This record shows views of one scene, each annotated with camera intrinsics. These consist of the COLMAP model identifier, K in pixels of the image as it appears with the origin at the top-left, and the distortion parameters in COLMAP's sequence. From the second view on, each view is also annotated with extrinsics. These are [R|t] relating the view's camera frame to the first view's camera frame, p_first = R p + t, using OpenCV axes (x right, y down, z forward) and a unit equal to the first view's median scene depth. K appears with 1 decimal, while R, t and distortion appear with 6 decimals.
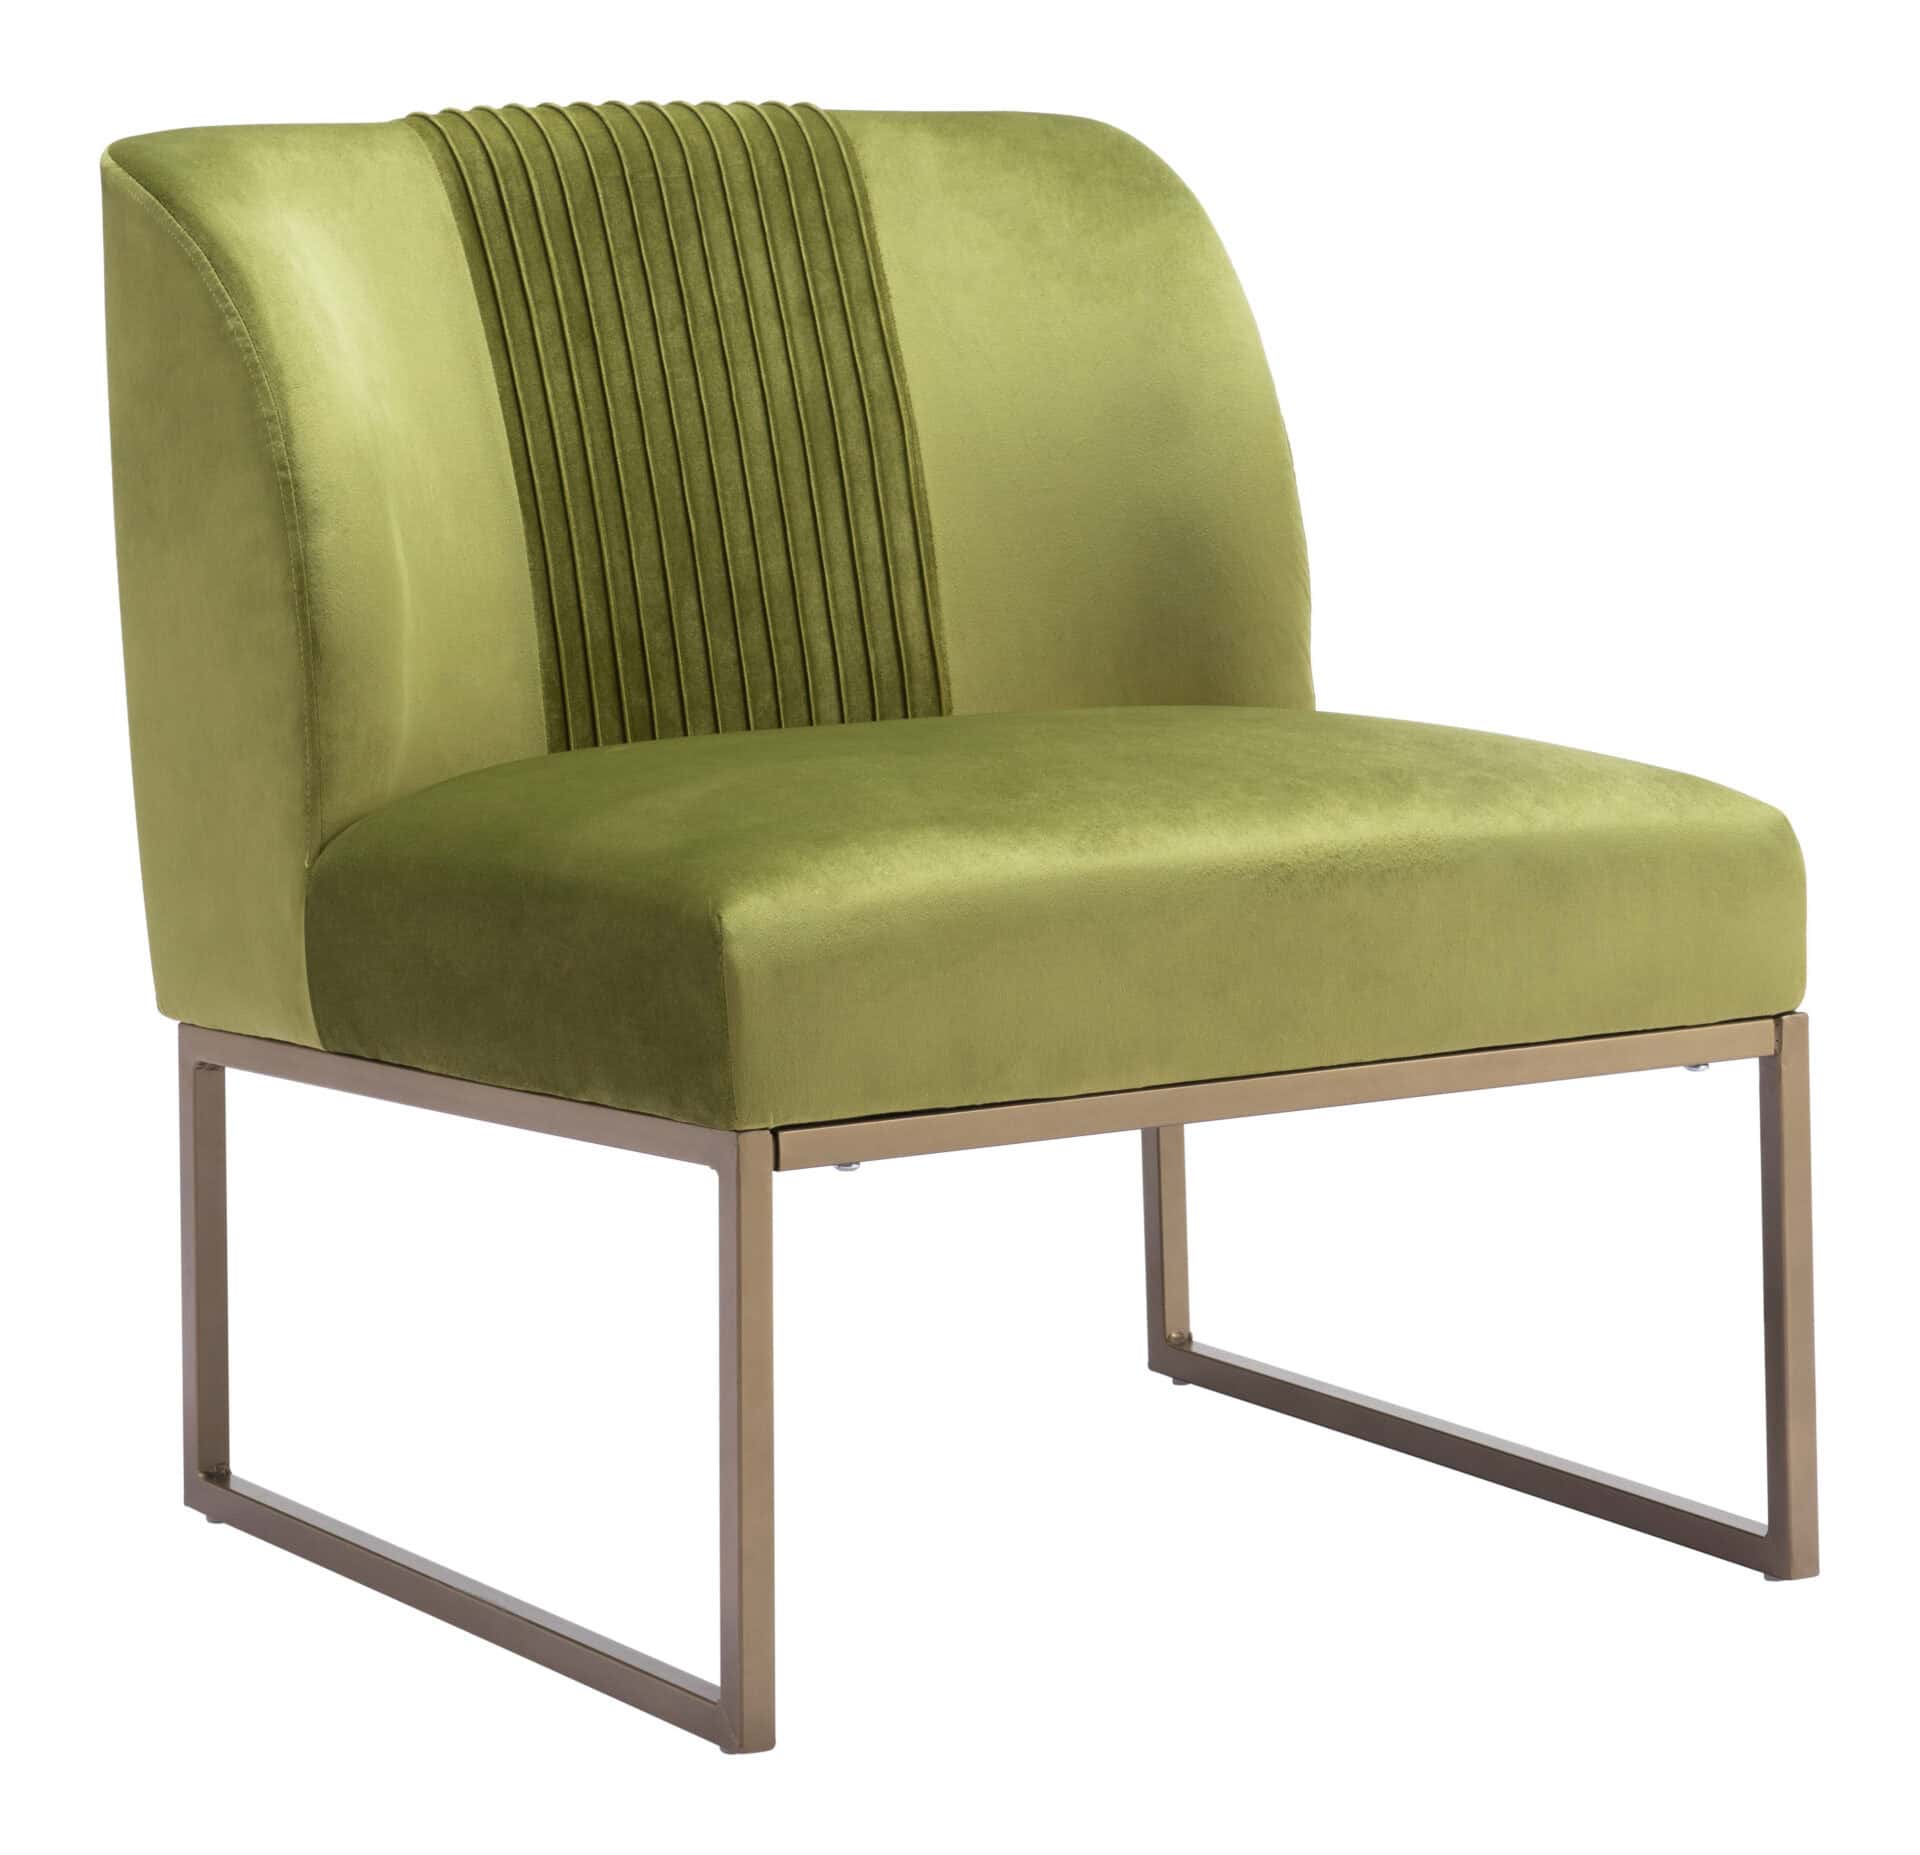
lens RADIAL K [[4686.4, 0, 960.0], [0, 4686.4, 927.5], [0, 0, 1]] dist [0.045606, -0.355789]
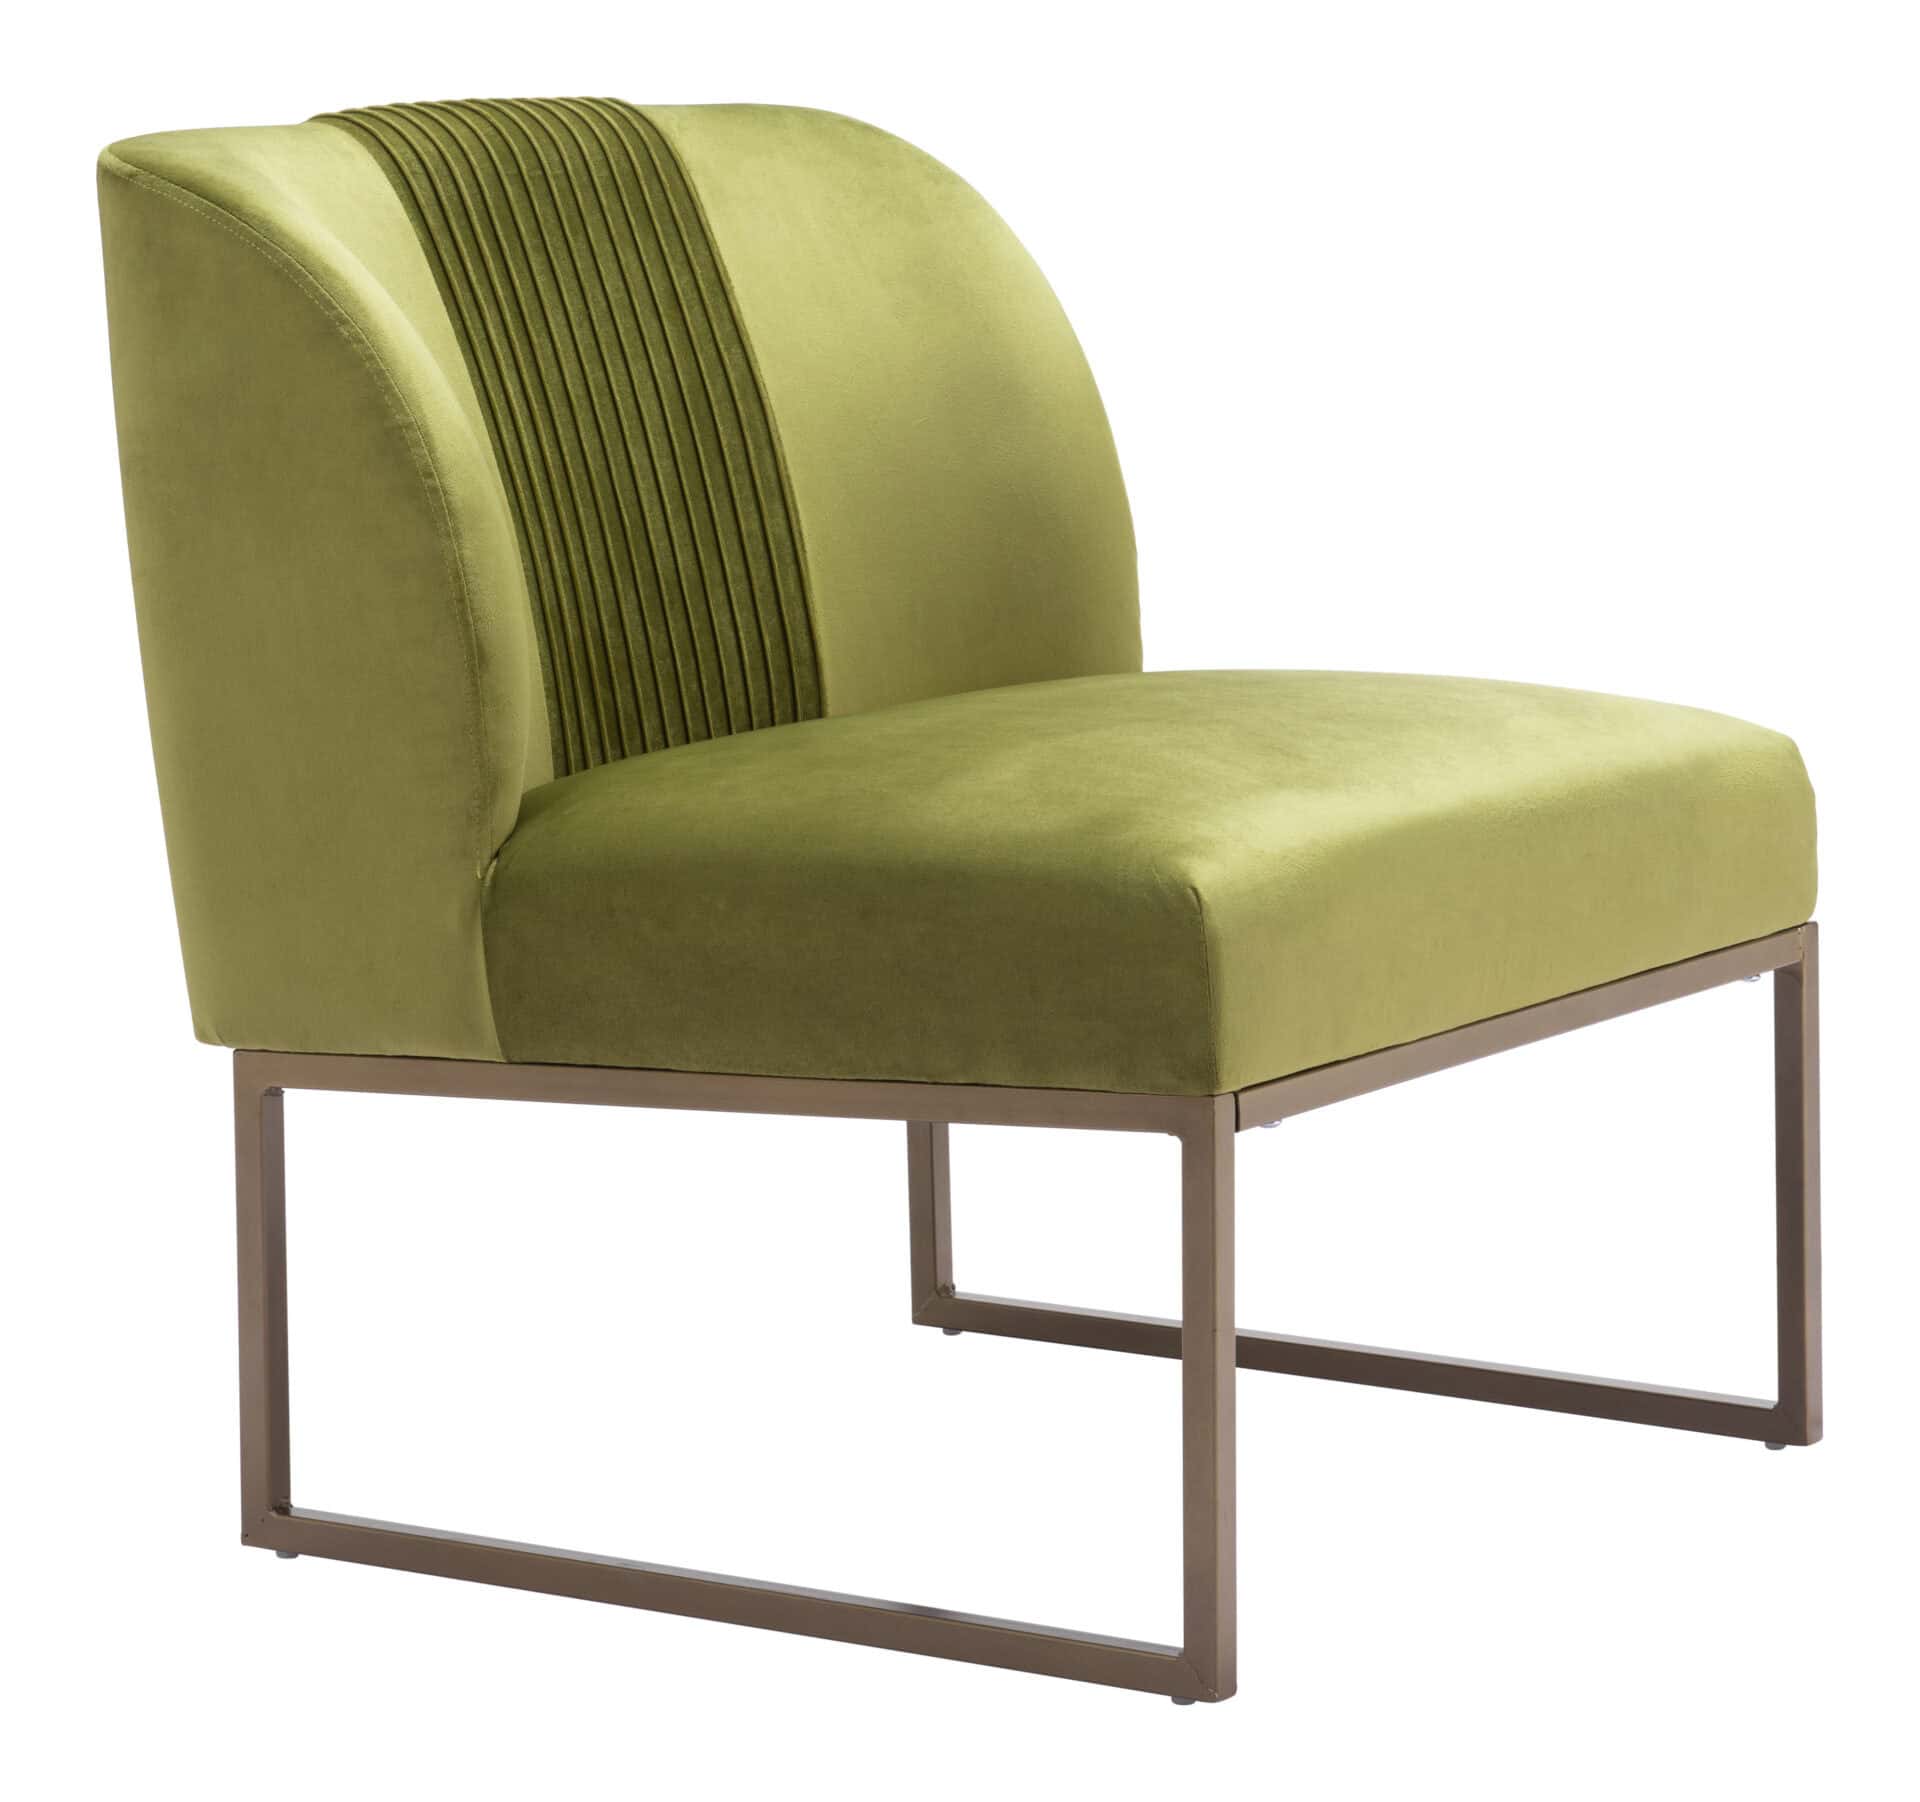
lens RADIAL K [[4595.2, 0, 960.0], [0, 4595.2, 901.0], [0, 0, 1]] dist [0.043733, 0.857556]
pose [[0.952890, -0.067394, 0.295735, -0.290050], [0.067300, 0.997677, 0.010512, -0.009925], [-0.295756, 0.009886, 0.955212, 0.038148]]
